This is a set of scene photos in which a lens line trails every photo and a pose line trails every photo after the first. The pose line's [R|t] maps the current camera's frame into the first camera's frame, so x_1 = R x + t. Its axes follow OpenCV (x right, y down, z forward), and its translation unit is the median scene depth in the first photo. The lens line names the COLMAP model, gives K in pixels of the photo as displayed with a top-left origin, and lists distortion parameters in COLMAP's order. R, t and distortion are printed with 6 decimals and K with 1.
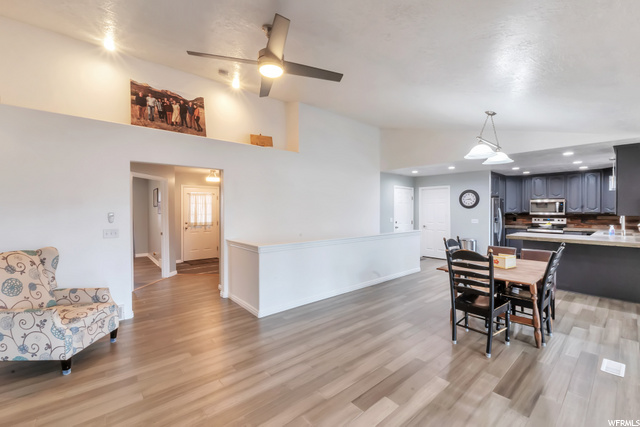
lens RADIAL K [[265.9, 0, 320.9], [0, 265.9, 212.9], [0, 0, 1]] dist [-0.000075, -0.000357]
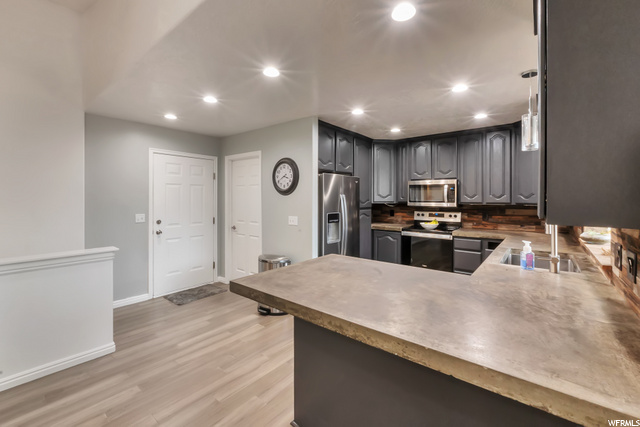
lens RADIAL K [[265.9, 0, 322.4], [0, 265.9, 202.2], [0, 0, 1]] dist [-0.000075, -0.000357]
pose [[0.985986, -0.000989, 0.166824, 0.530984], [0.000244, 0.999990, 0.004488, -0.005018], [-0.166827, -0.004385, 0.985976, 0.480864]]
